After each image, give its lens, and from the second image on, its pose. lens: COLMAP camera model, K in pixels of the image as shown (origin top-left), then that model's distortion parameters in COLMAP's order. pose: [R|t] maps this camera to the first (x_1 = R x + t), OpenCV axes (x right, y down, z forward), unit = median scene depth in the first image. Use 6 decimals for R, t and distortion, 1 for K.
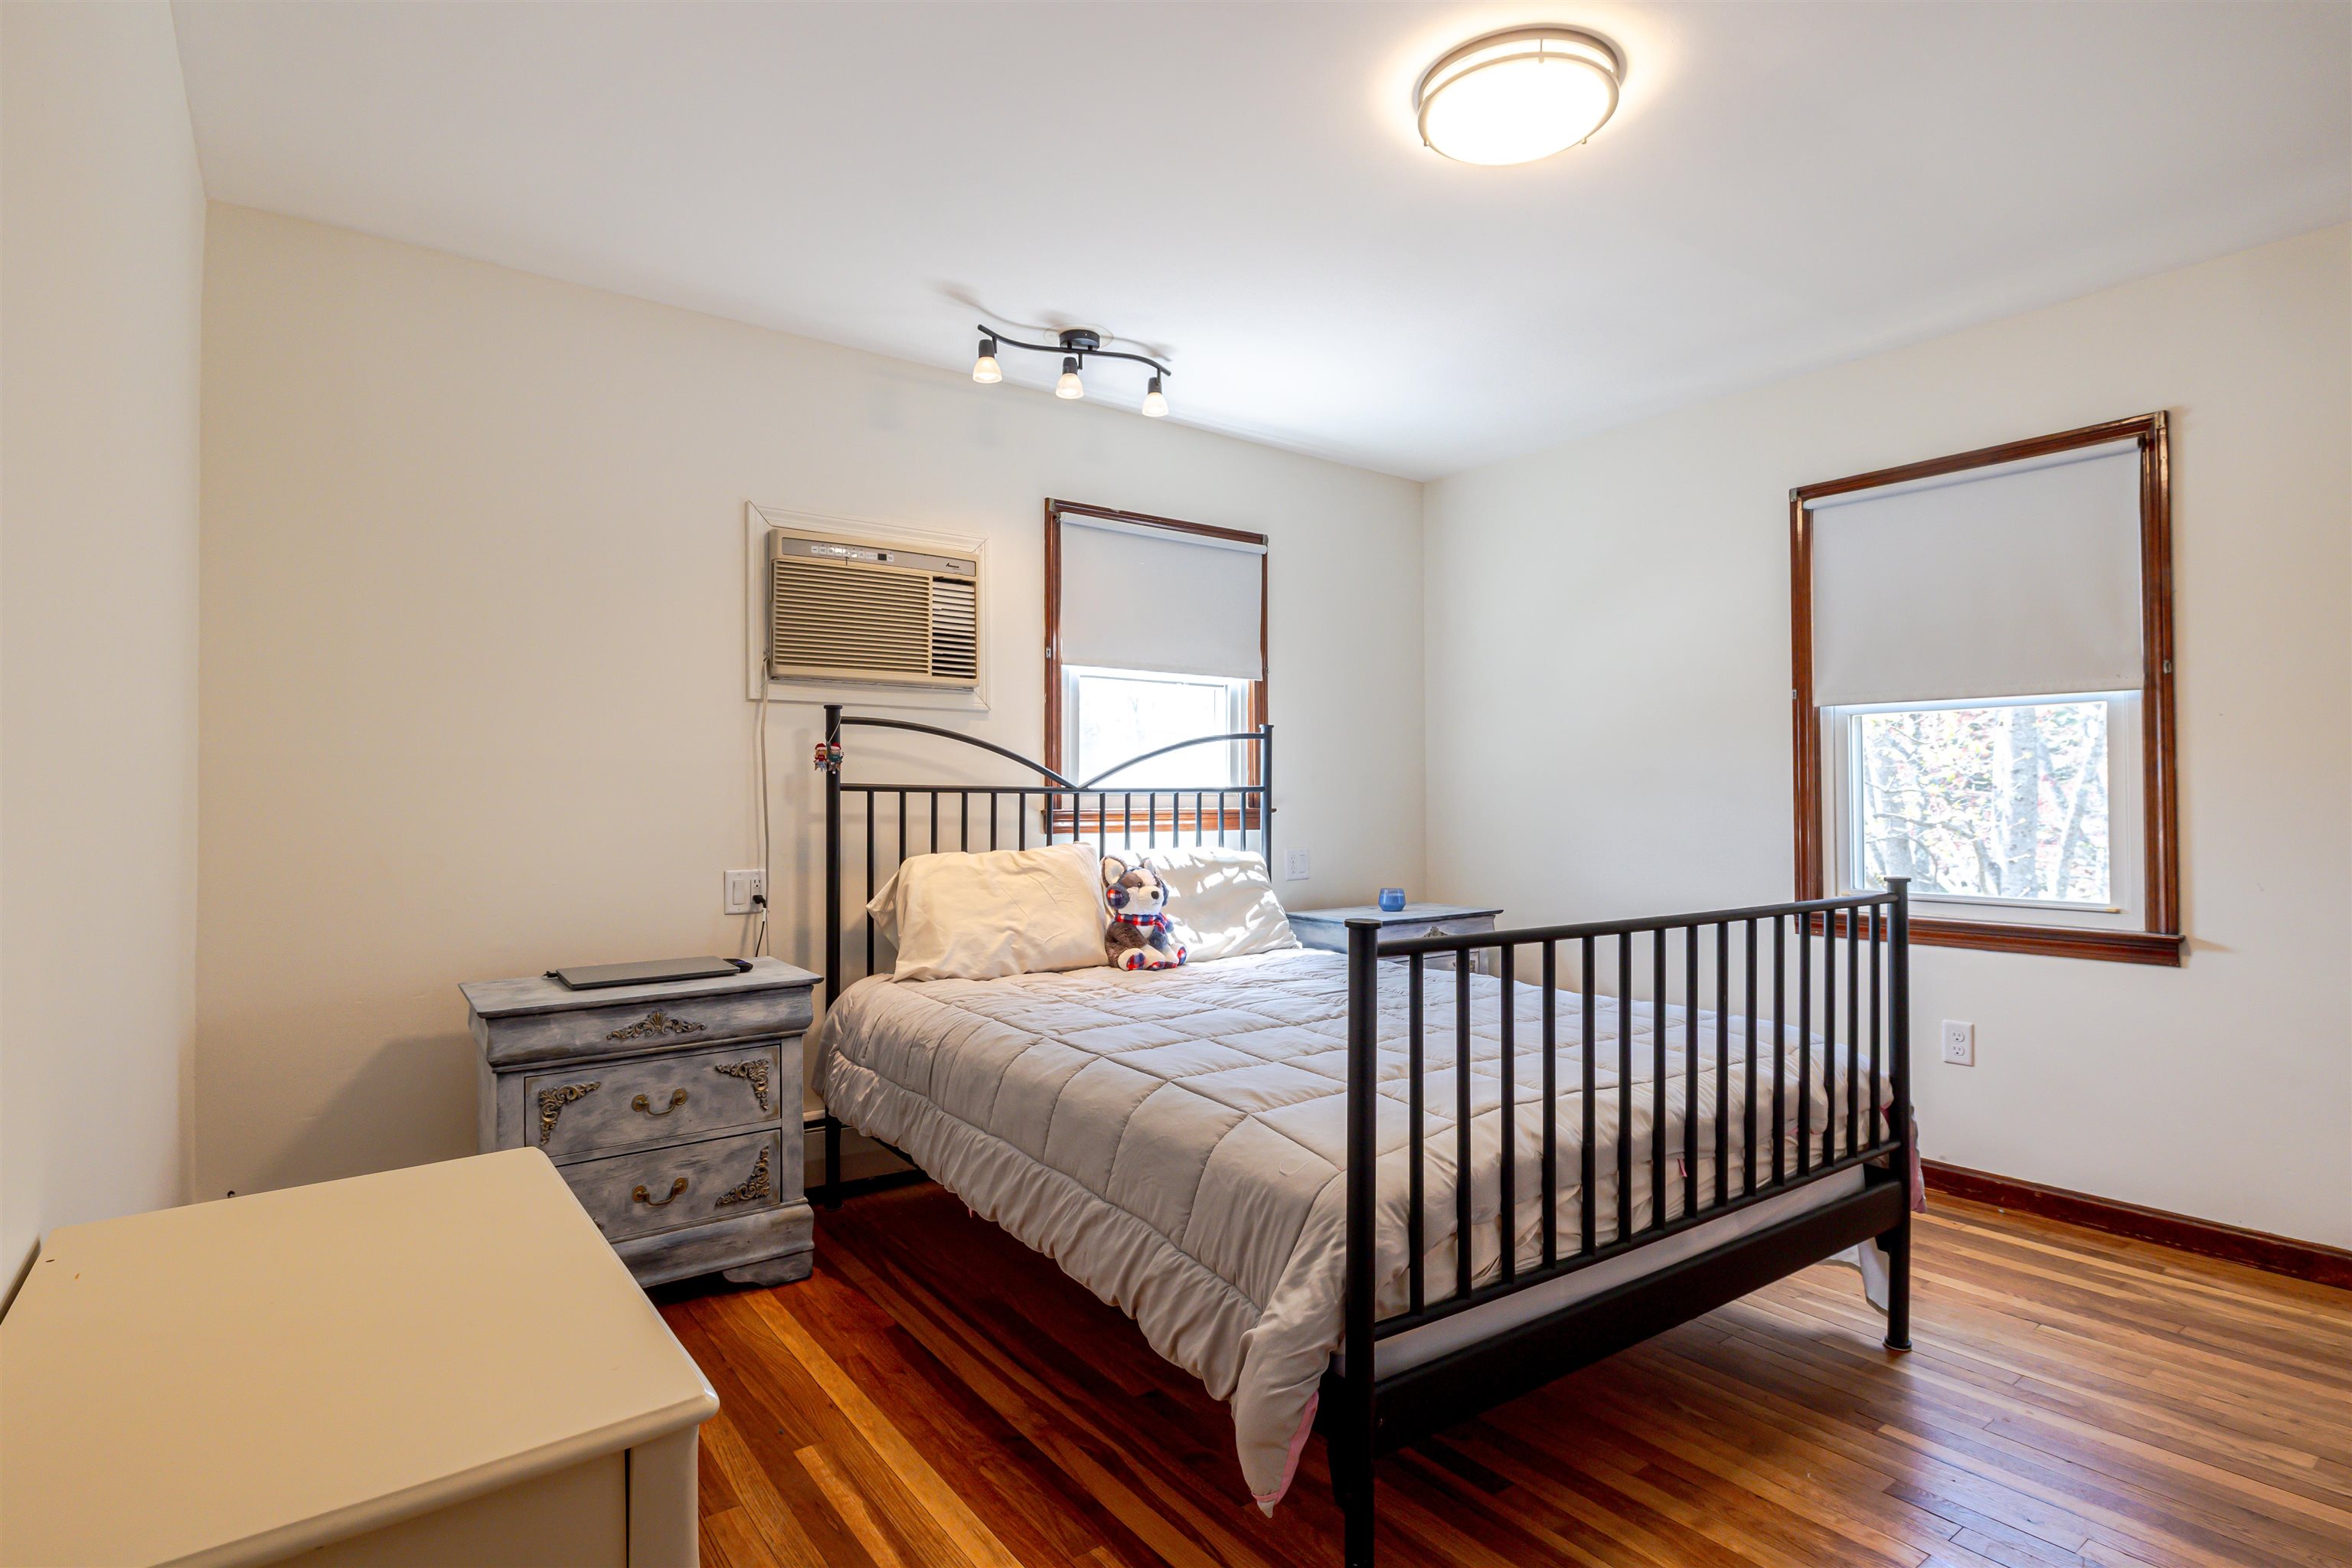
lens RADIAL K [[1188.8, 0, 1179.8], [0, 1188.8, 777.9], [0, 0, 1]] dist [-0.004669, -0.000643]
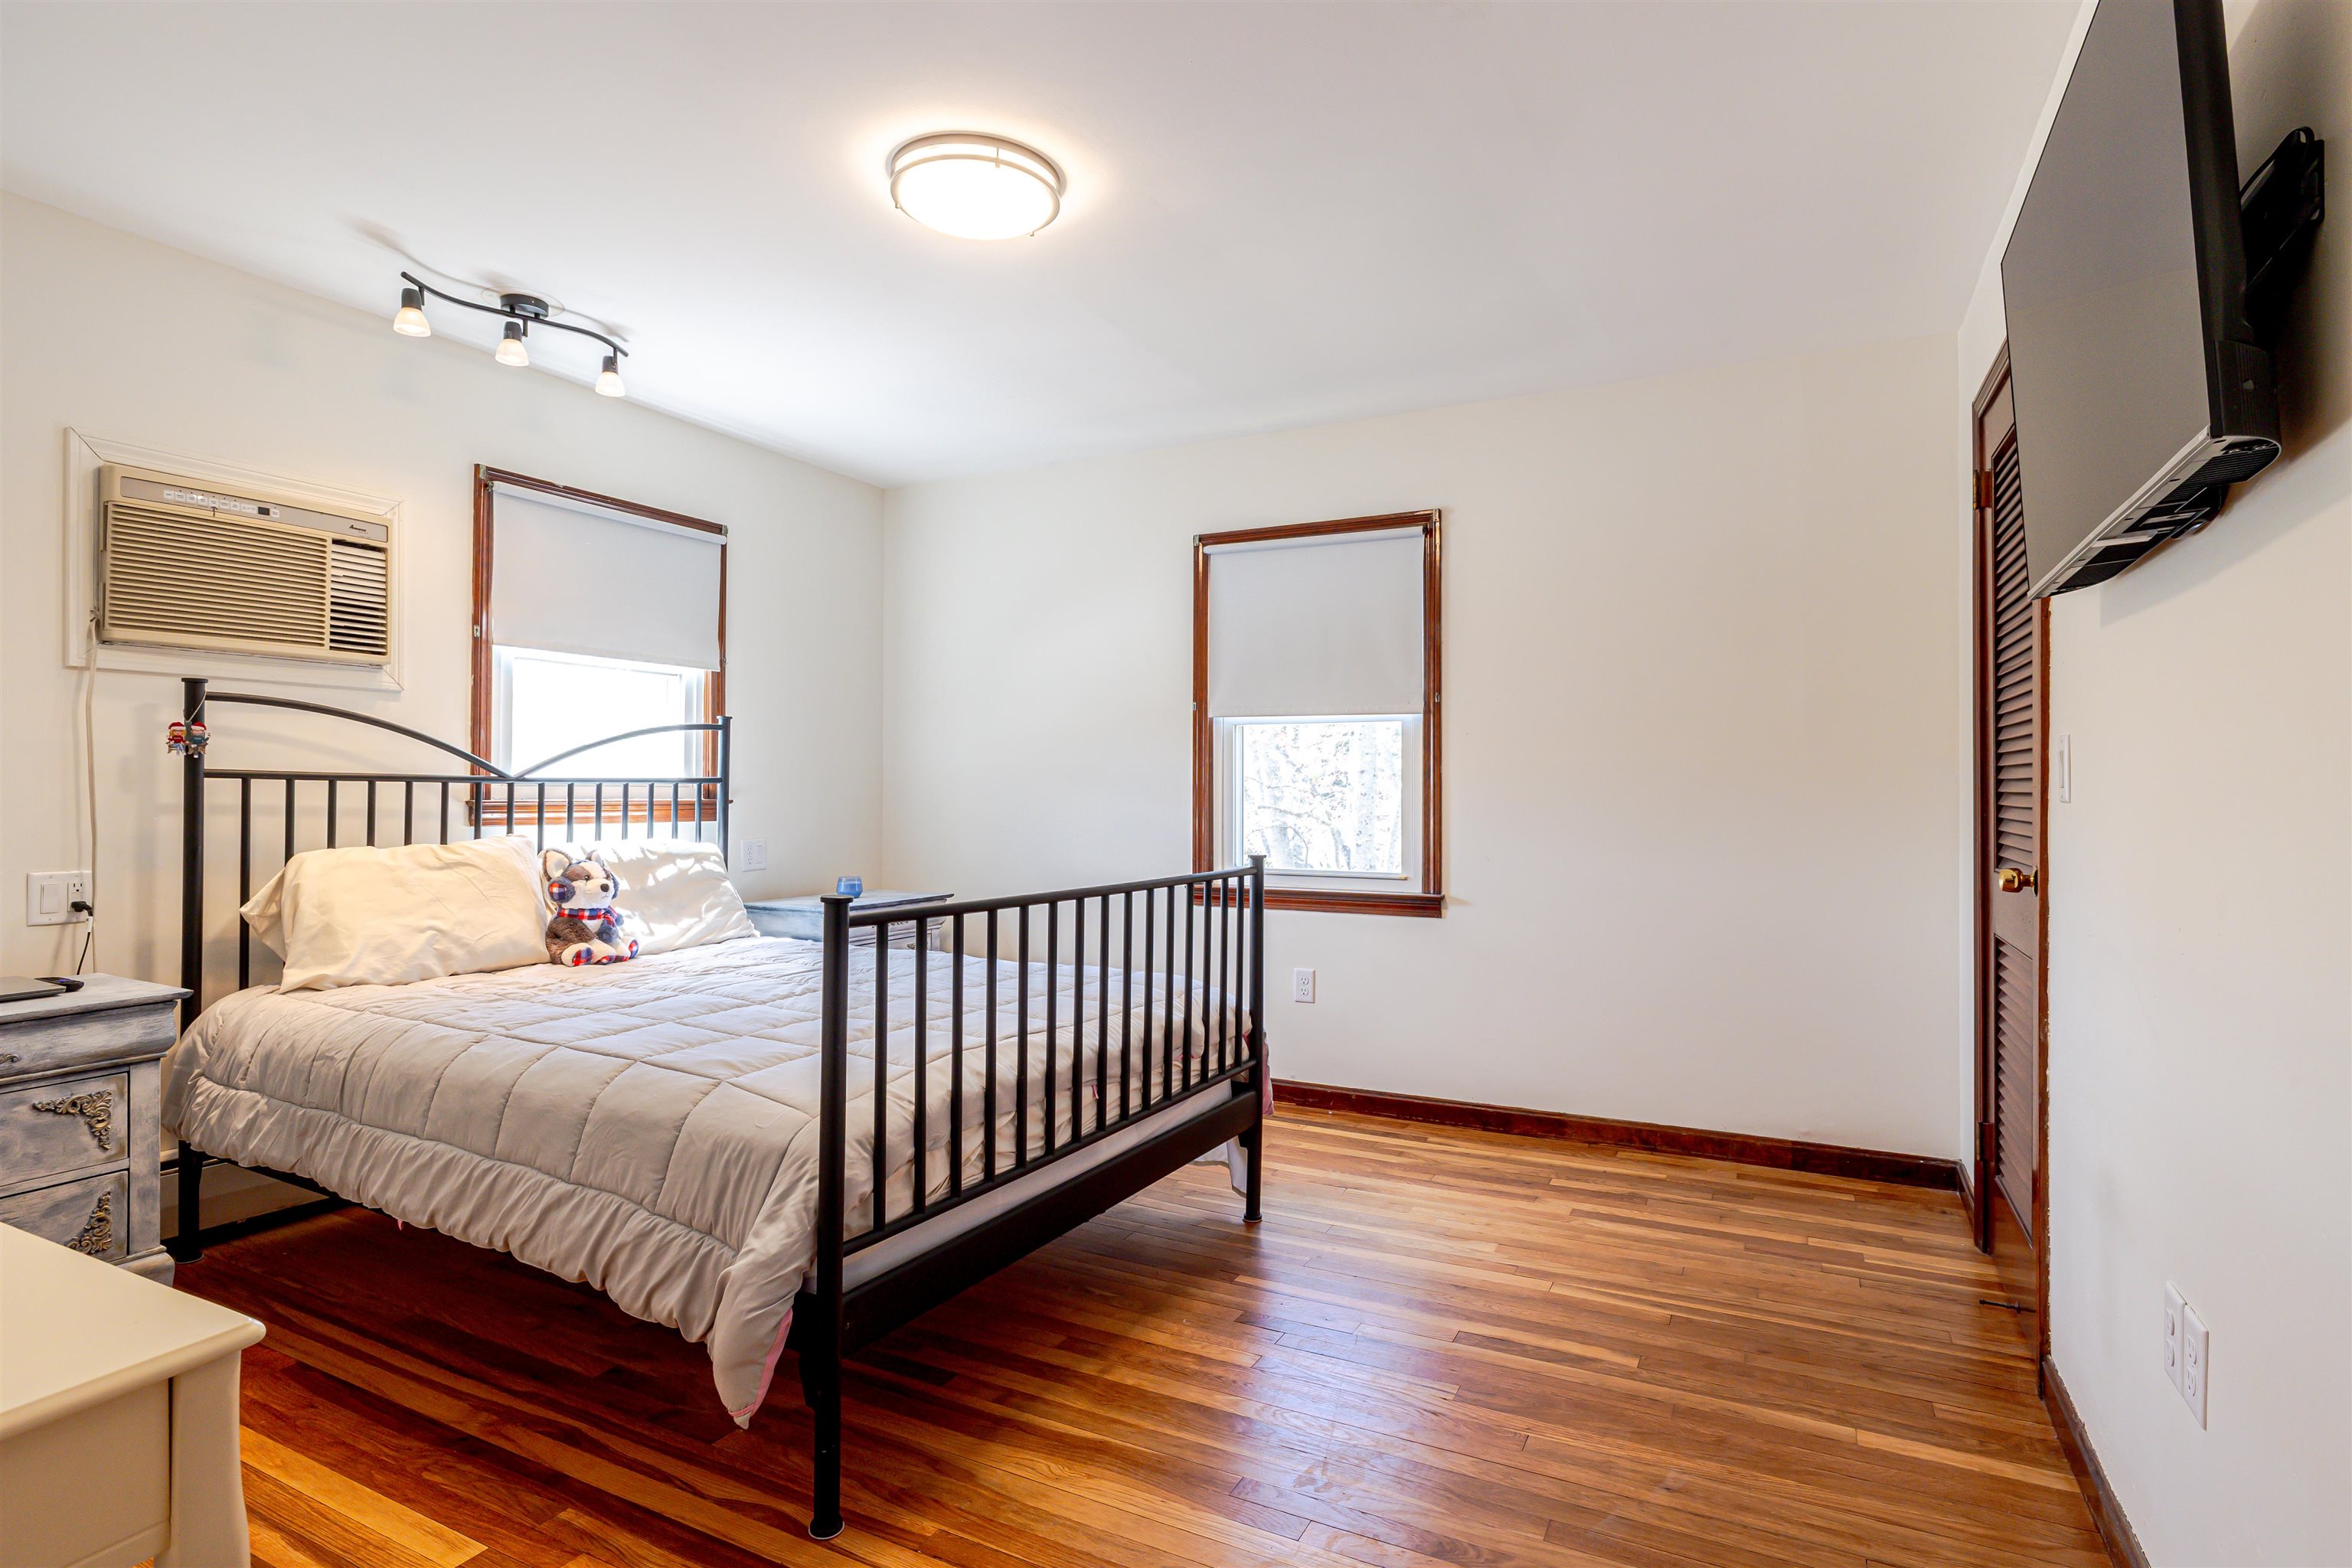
lens RADIAL K [[1188.8, 0, 1179.8], [0, 1188.8, 777.9], [0, 0, 1]] dist [-0.004669, -0.000643]
pose [[0.898949, 0.011149, 0.437912, -0.032521], [-0.014049, 0.999896, 0.003384, -0.002368], [-0.437829, -0.009195, 0.899011, -0.112360]]
